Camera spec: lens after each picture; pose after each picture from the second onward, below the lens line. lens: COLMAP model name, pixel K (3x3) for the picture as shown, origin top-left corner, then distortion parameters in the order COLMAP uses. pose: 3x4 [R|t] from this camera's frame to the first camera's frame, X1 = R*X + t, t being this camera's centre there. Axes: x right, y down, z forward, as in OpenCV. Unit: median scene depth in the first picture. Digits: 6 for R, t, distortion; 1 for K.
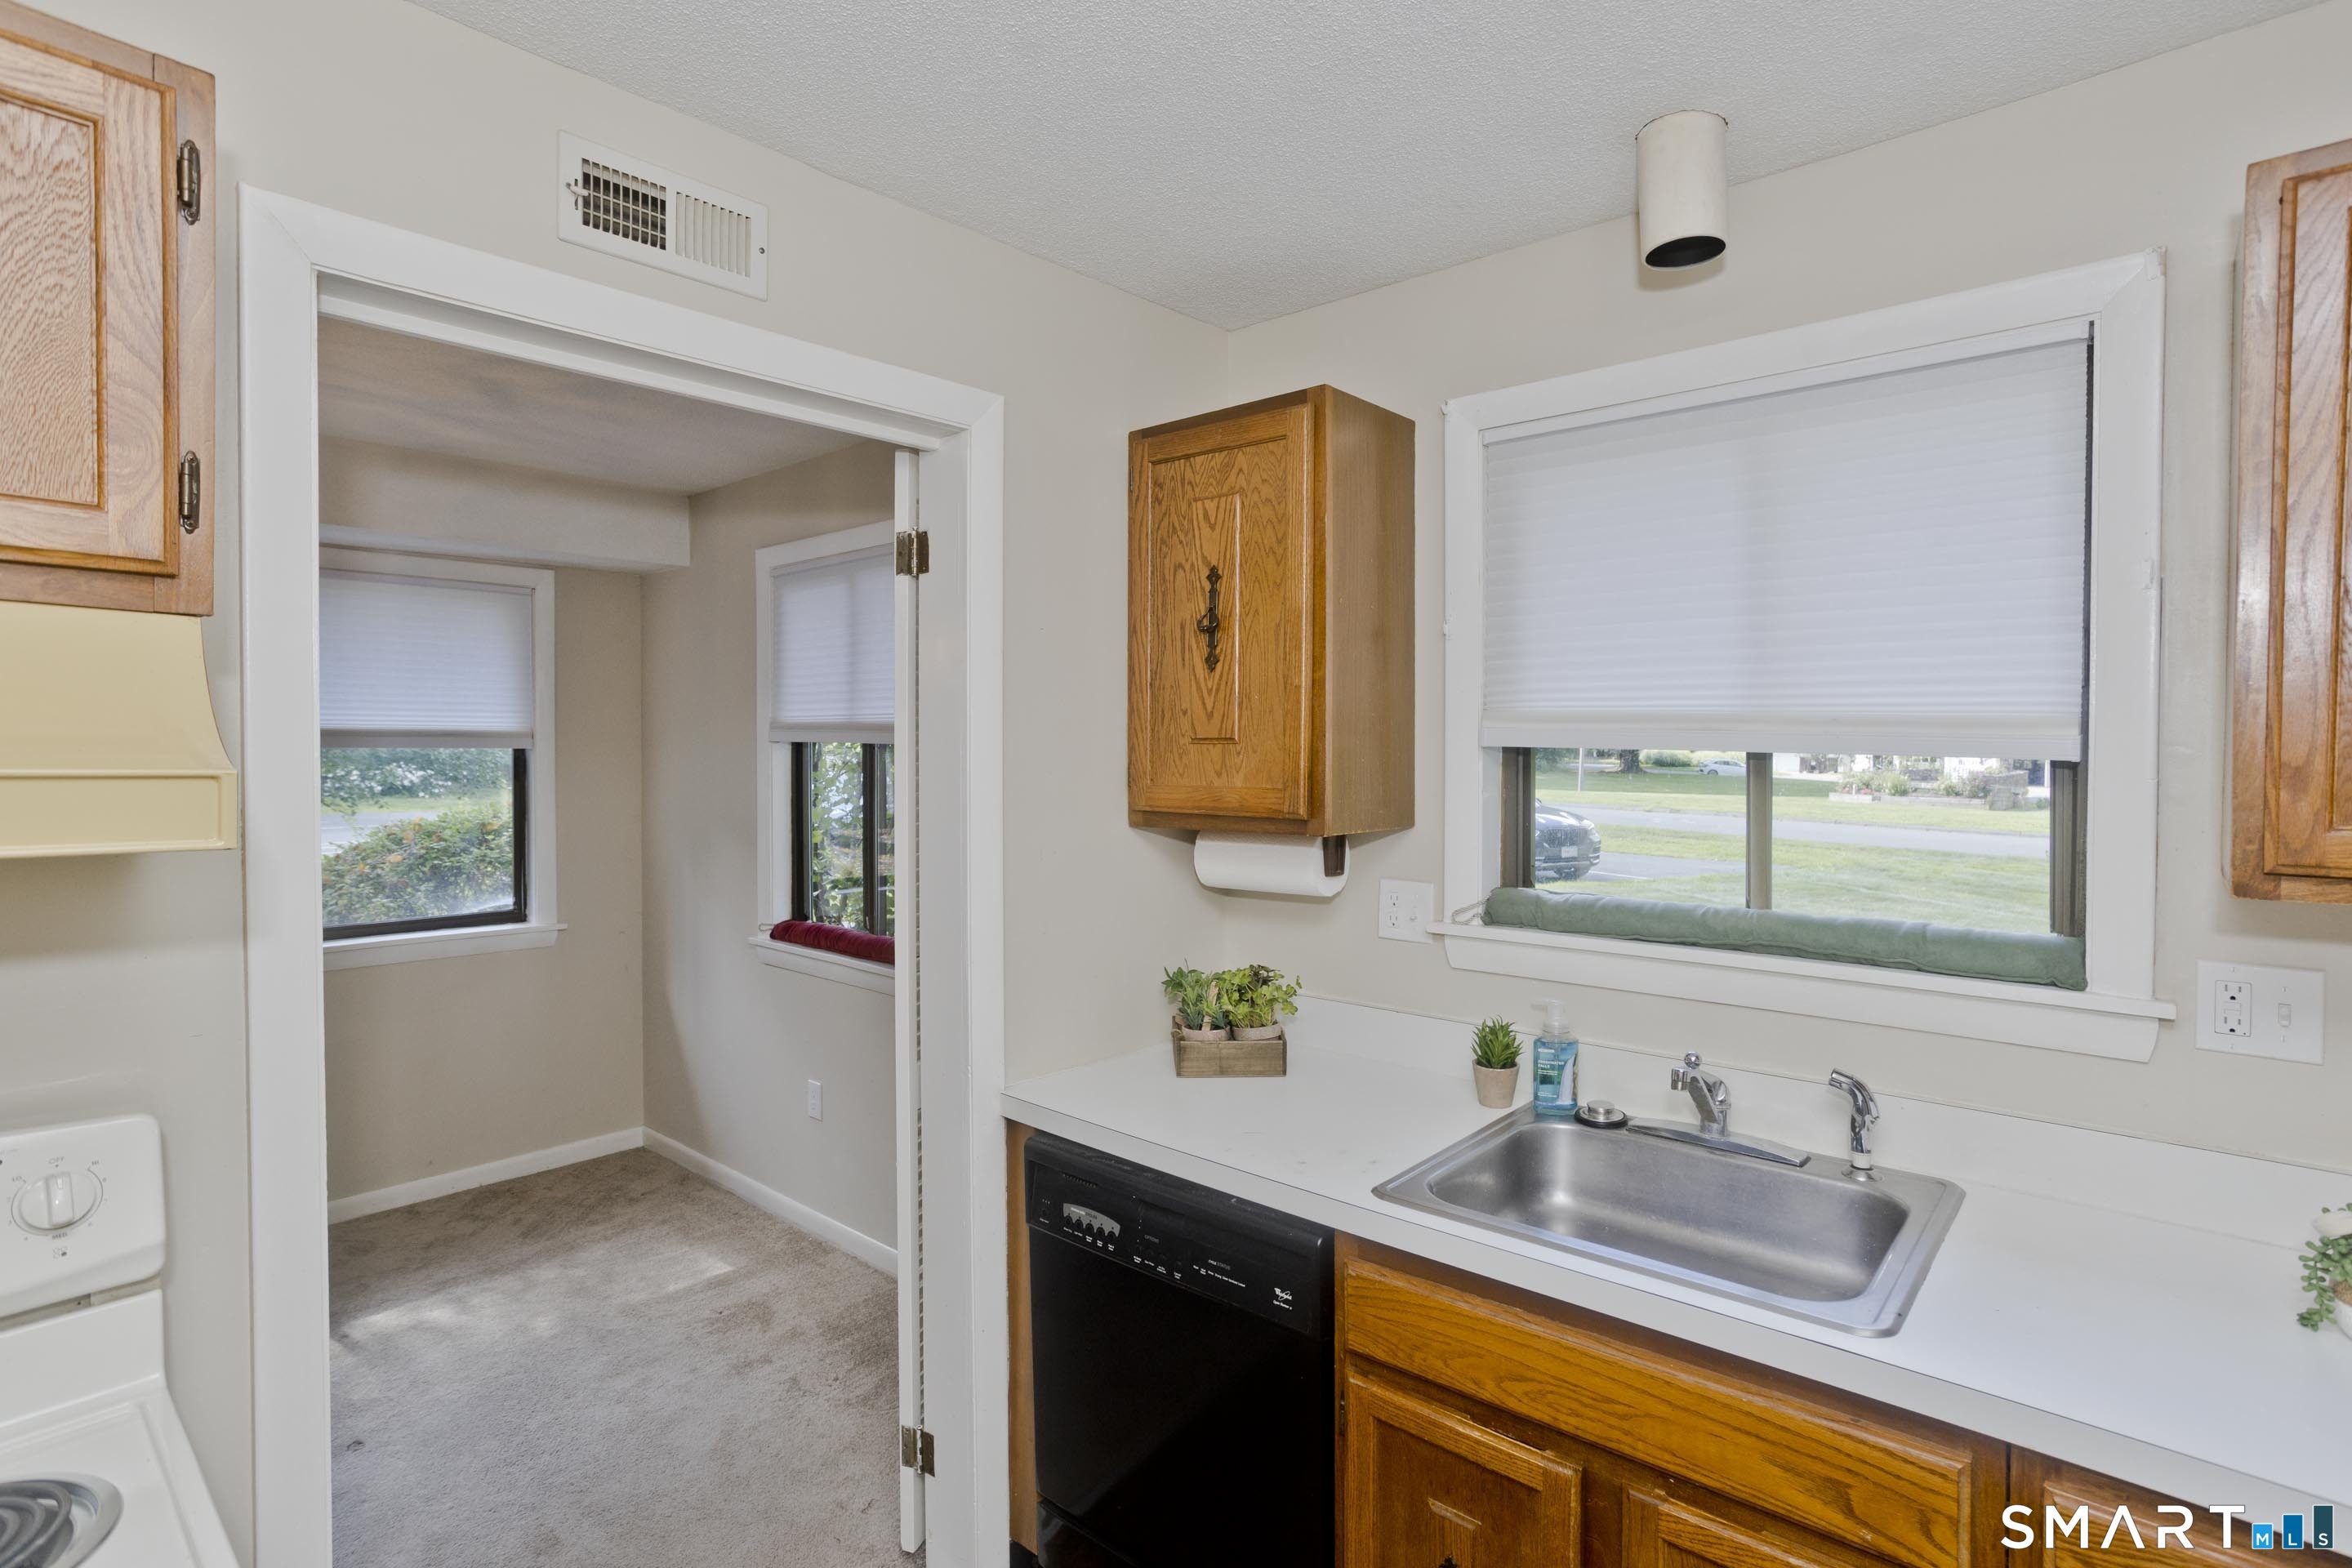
lens RADIAL K [[1175.7, 0, 1190.6], [0, 1175.7, 769.4], [0, 0, 1]] dist [-0.052178, 0.035902]
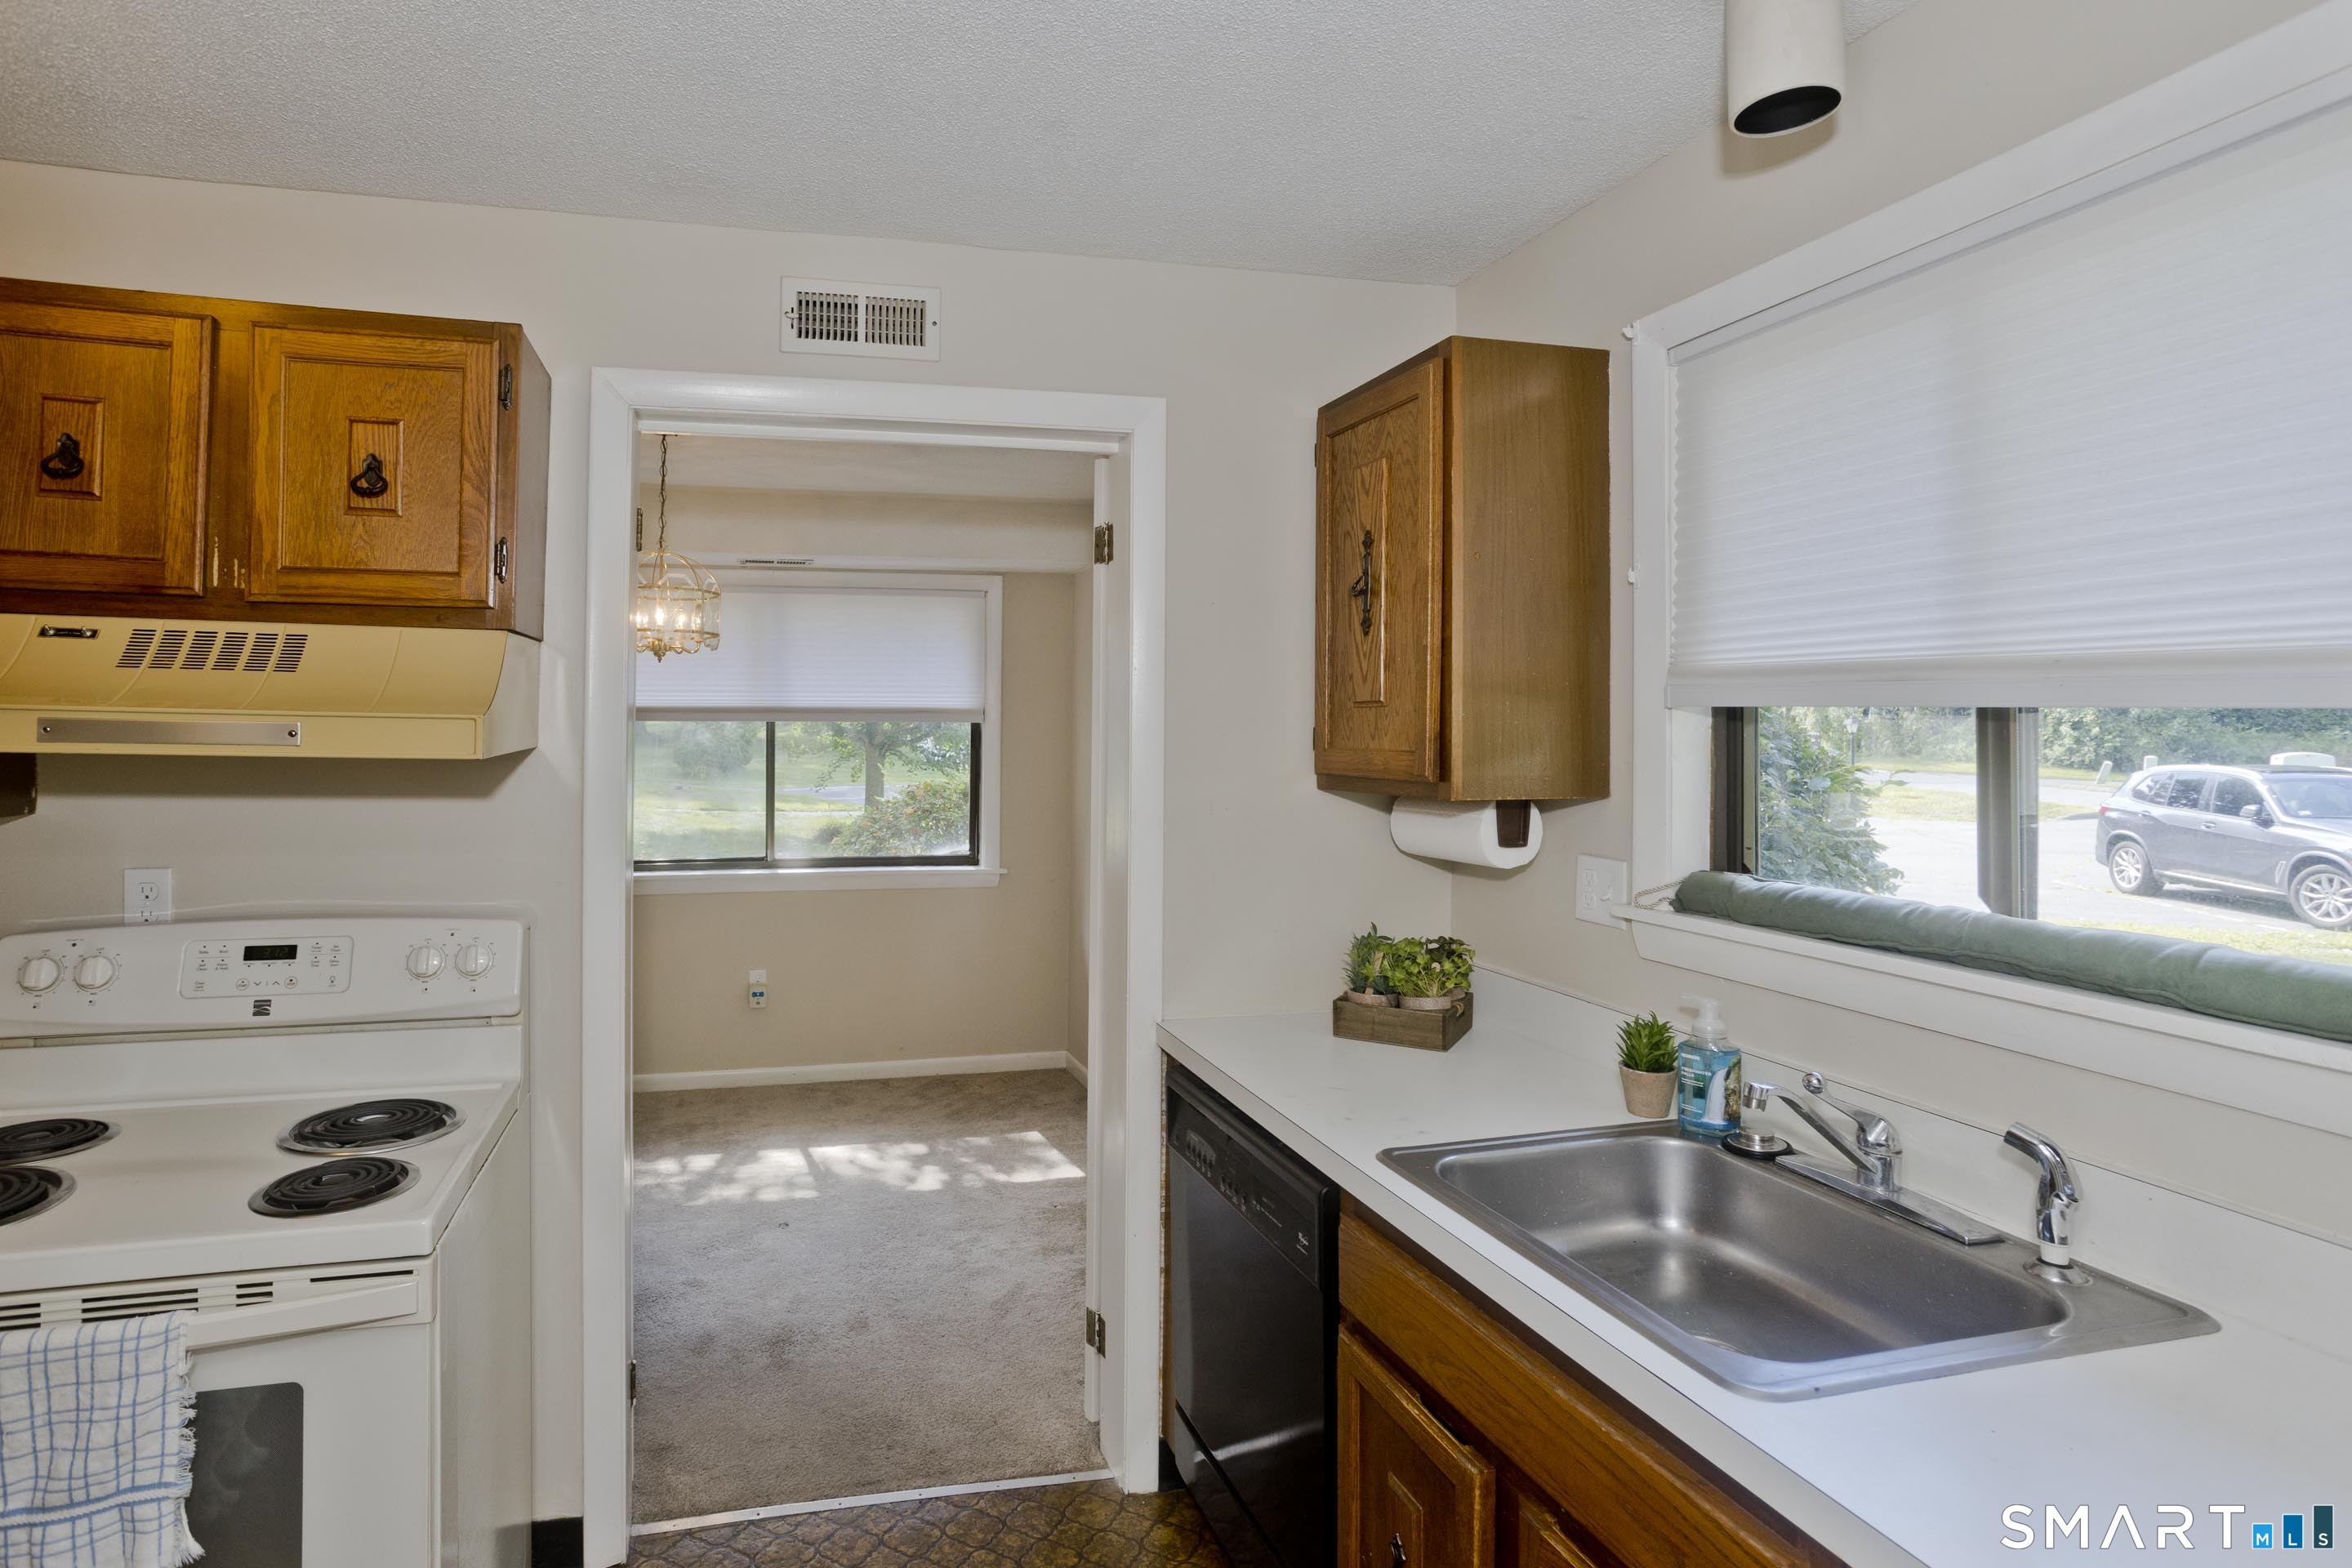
lens RADIAL K [[1206.7, 0, 1023.1], [0, 1206.7, 716.6], [0, 0, 1]] dist [-0.051896, 0.033212]
pose [[0.813196, -0.005116, -0.581968, 0.398270], [-0.013088, 0.999548, -0.027075, 0.019097], [0.581843, 0.029634, 0.812761, -0.008854]]
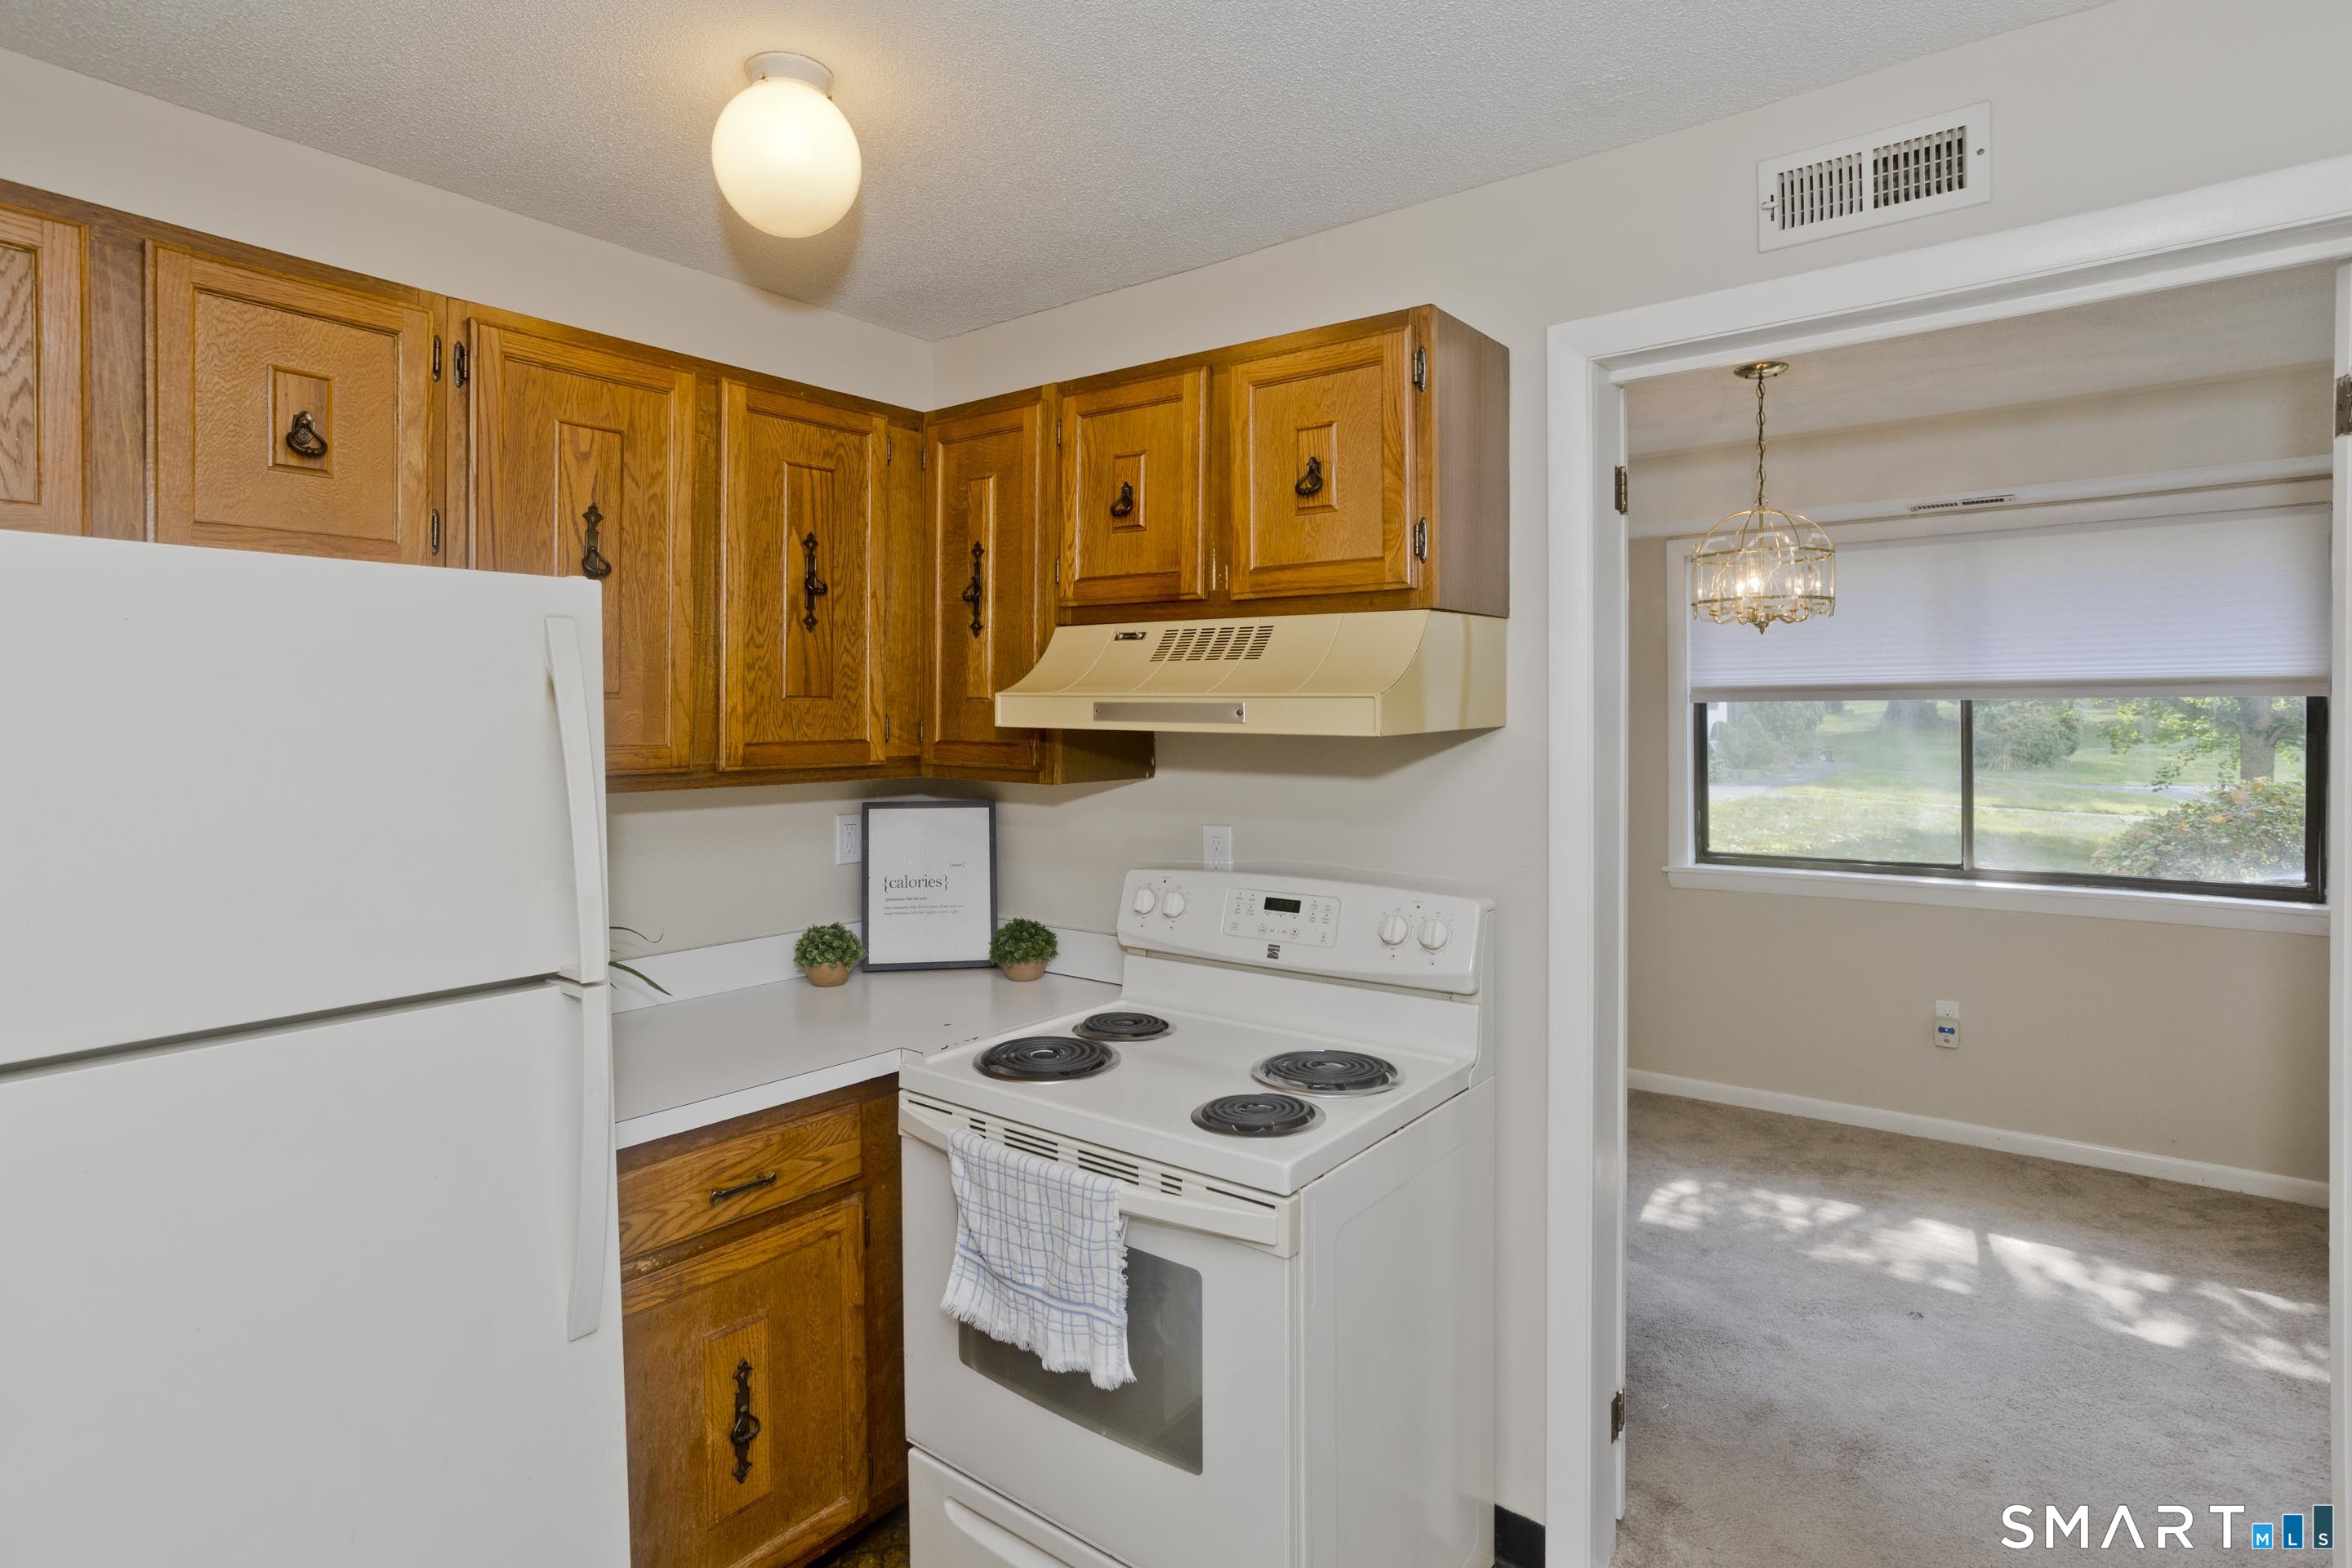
lens RADIAL K [[1221.2, 0, 1162.8], [0, 1221.2, 710.5], [0, 0, 1]] dist [-0.055371, 0.031167]
pose [[0.057785, -0.007860, -0.998298, 0.465336], [-0.013113, 0.999877, -0.008631, 0.022420], [0.998243, 0.013590, 0.057675, 0.230895]]
